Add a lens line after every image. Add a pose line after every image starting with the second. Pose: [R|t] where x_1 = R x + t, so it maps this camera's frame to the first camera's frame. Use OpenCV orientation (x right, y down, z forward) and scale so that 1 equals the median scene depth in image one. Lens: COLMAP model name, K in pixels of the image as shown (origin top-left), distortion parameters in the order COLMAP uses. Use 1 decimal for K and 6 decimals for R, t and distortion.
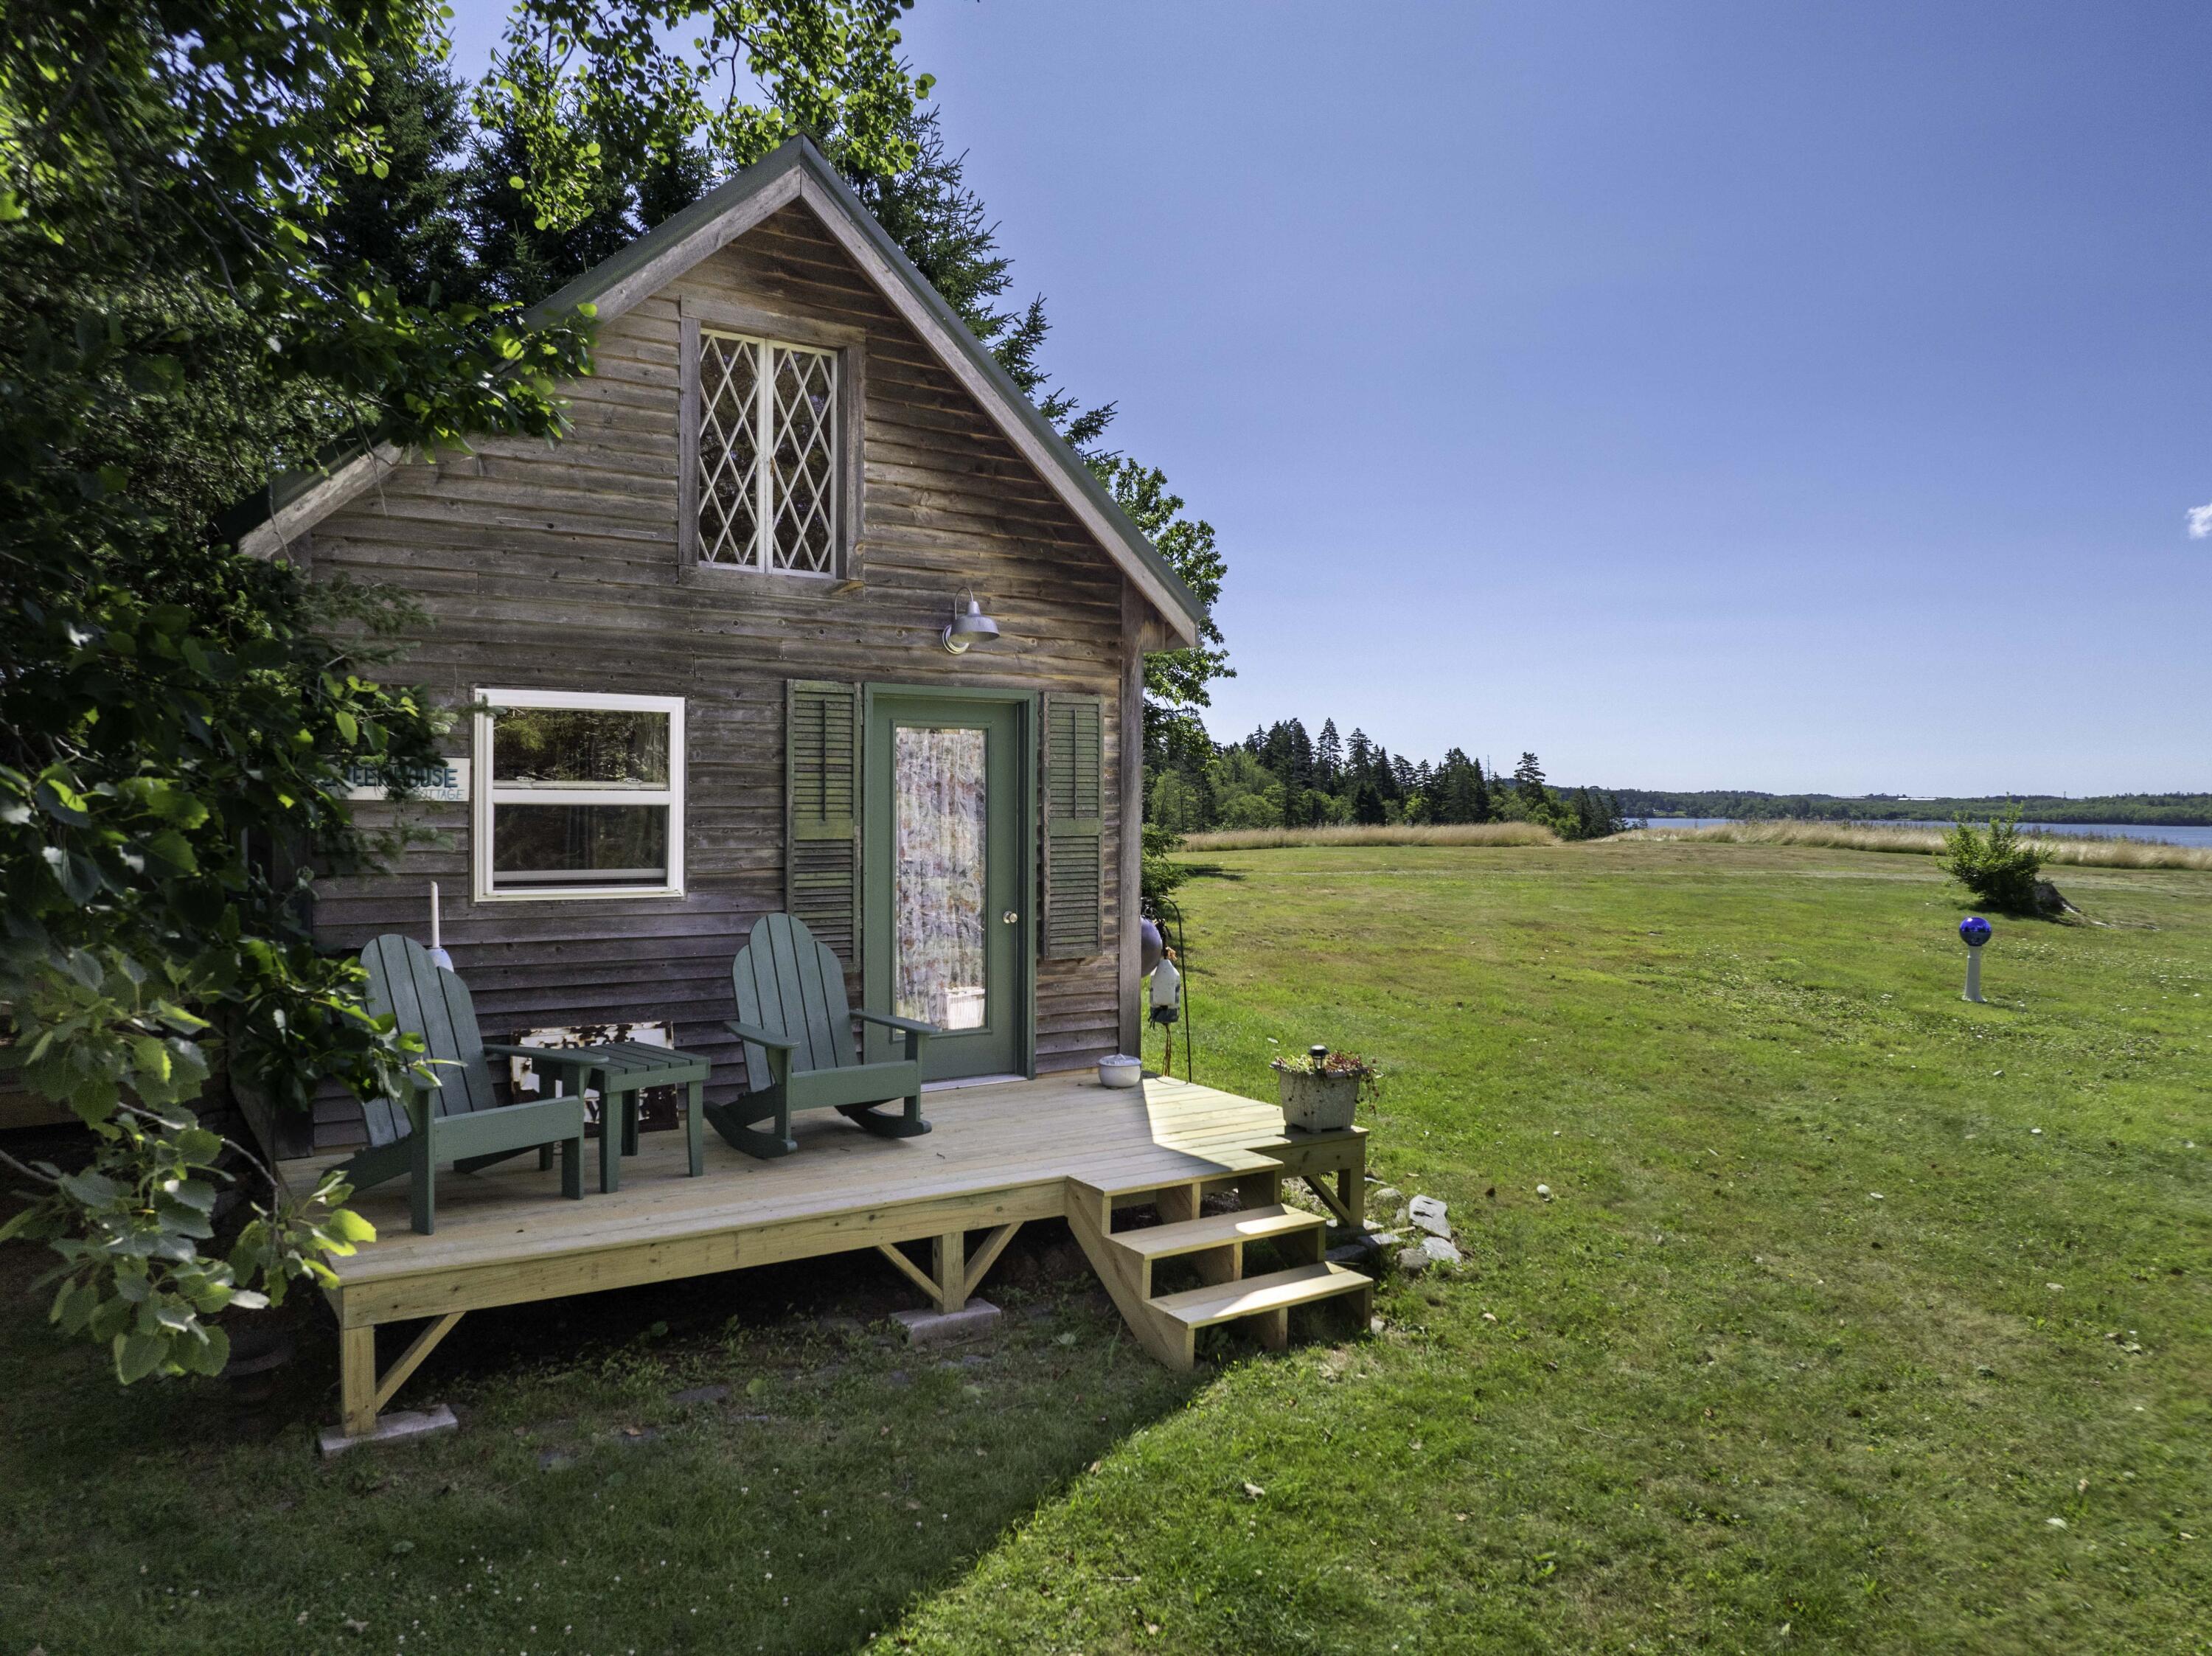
lens RADIAL K [[1554.2, 0, 1110.9], [0, 1554.2, 827.3], [0, 0, 1]] dist [-0.038623, 0.010360]
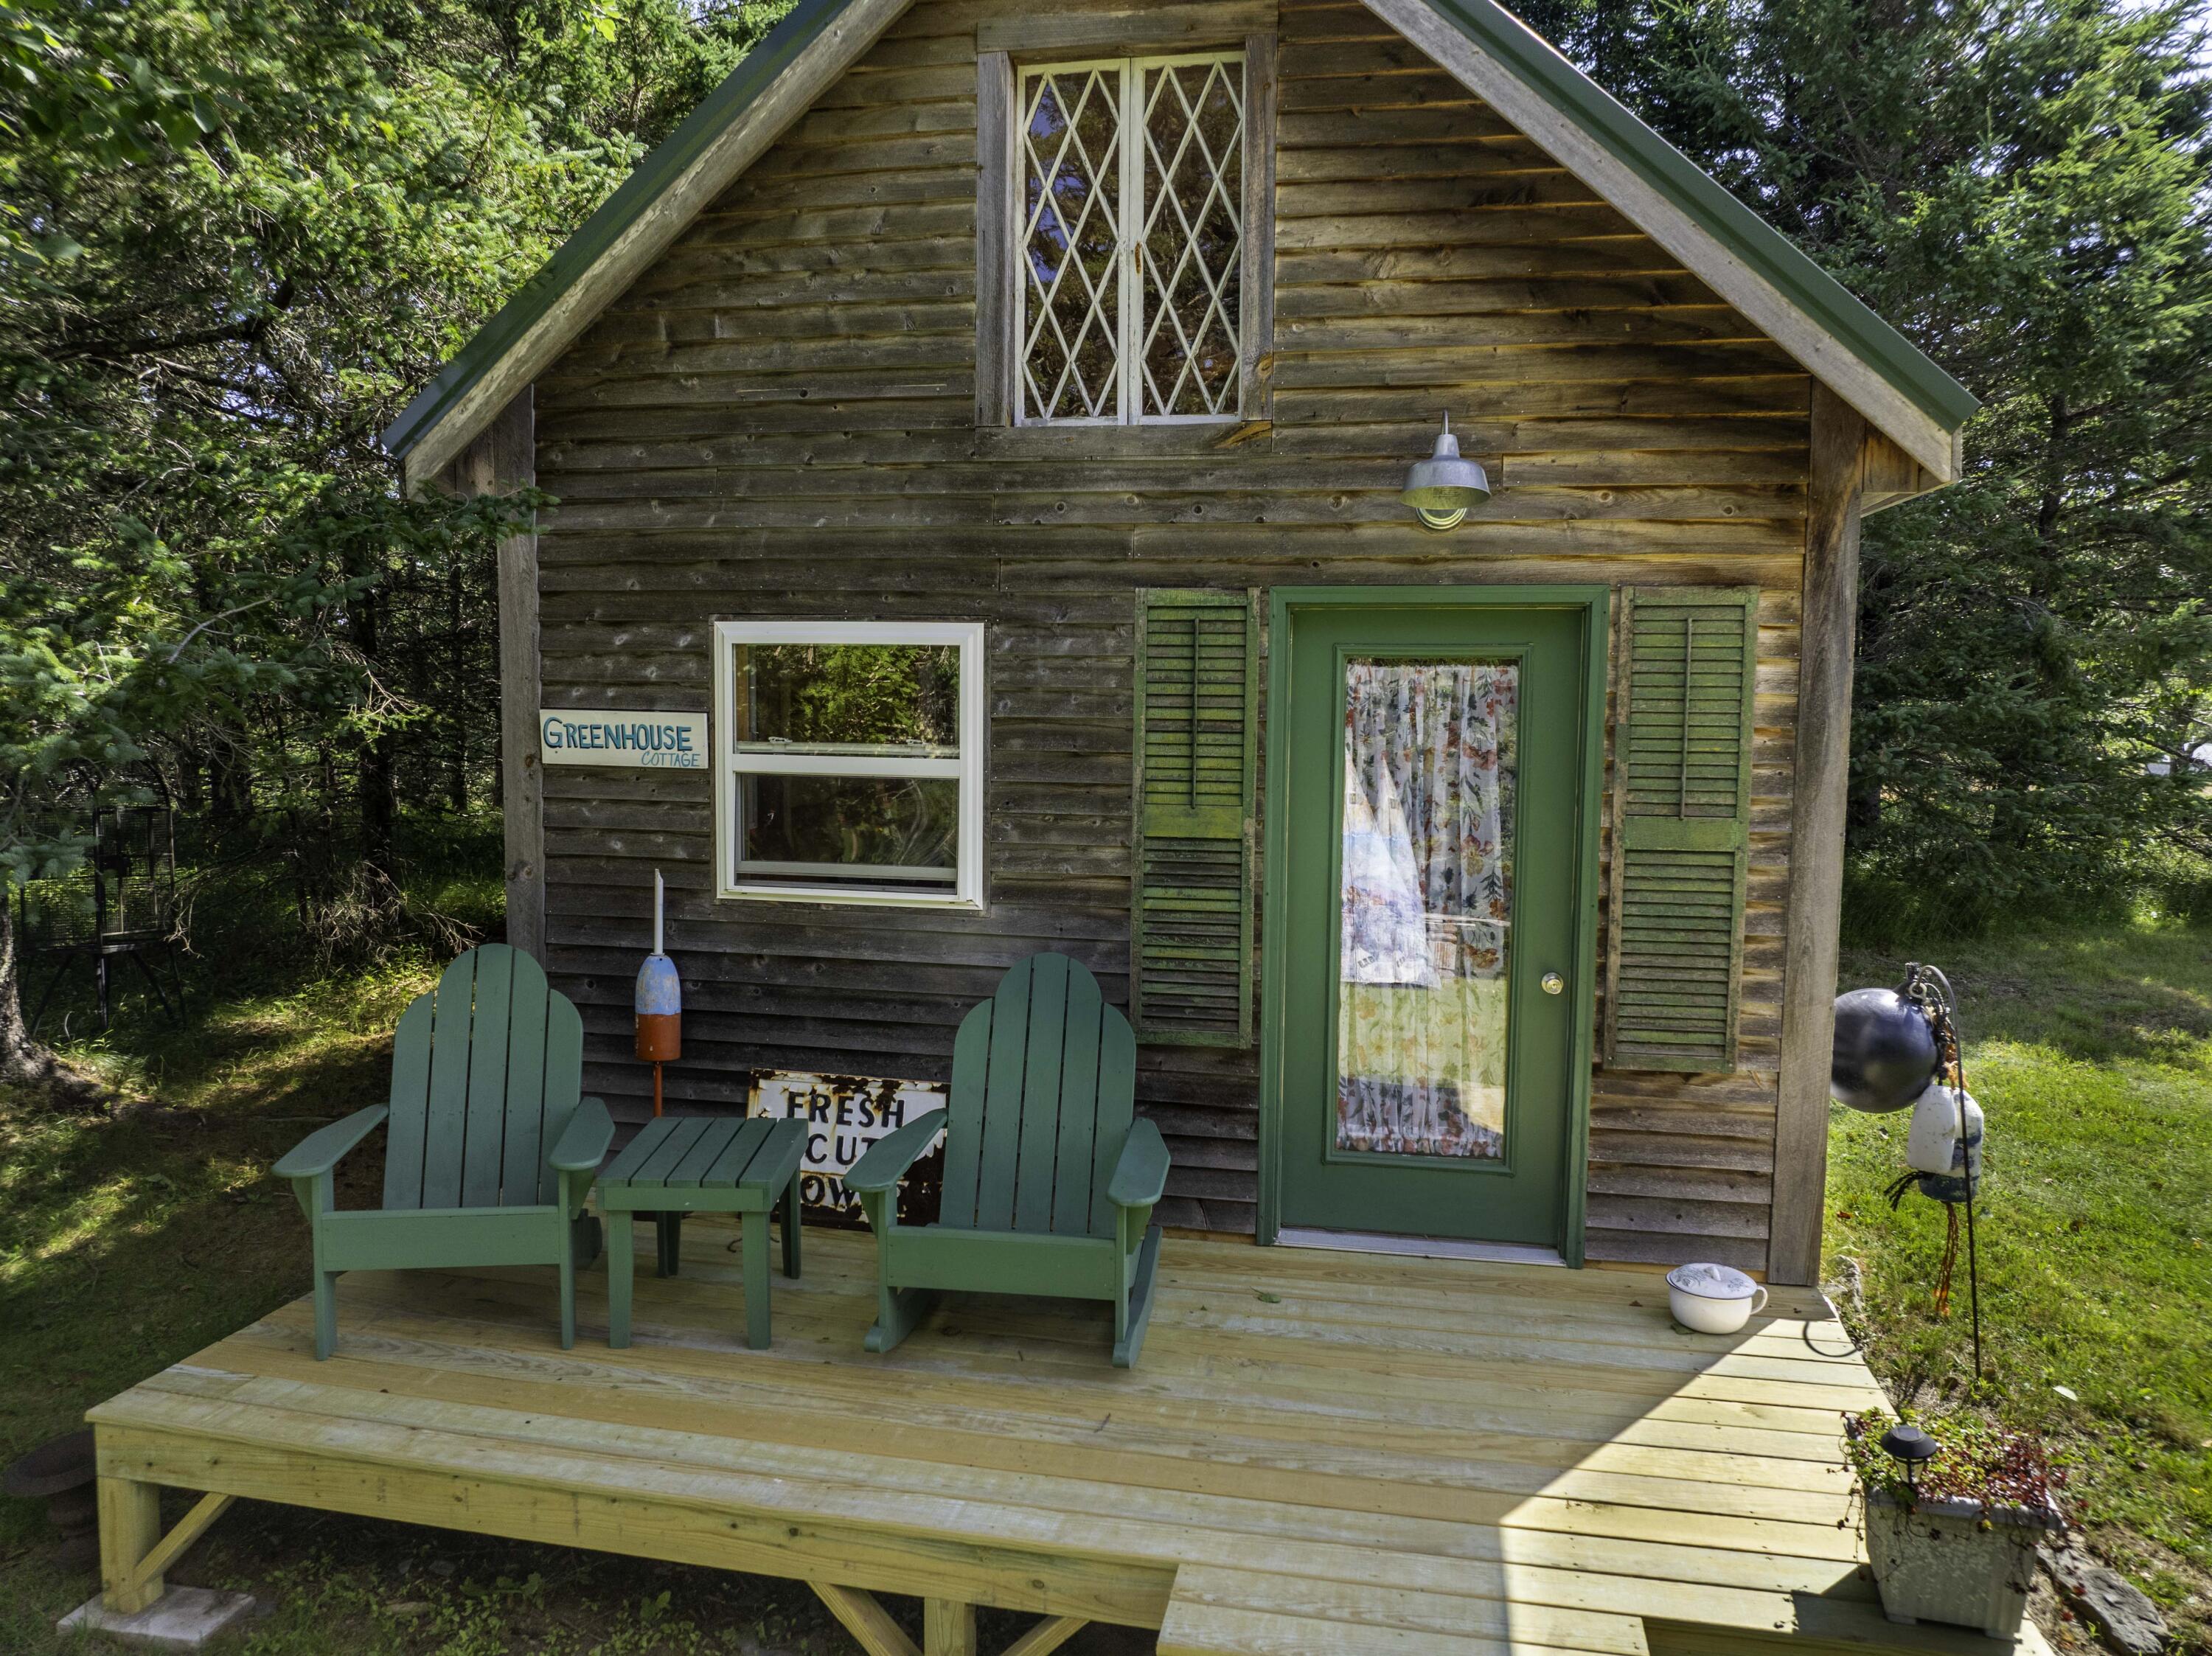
lens RADIAL K [[1554.2, 0, 1102.9], [0, 1554.2, 825.2], [0, 0, 1]] dist [-0.038623, 0.010360]
pose [[0.700533, 0.064618, -0.710689, 0.244323], [-0.019383, 0.997247, 0.071567, -0.042501], [0.713357, -0.036360, 0.699857, 0.528078]]
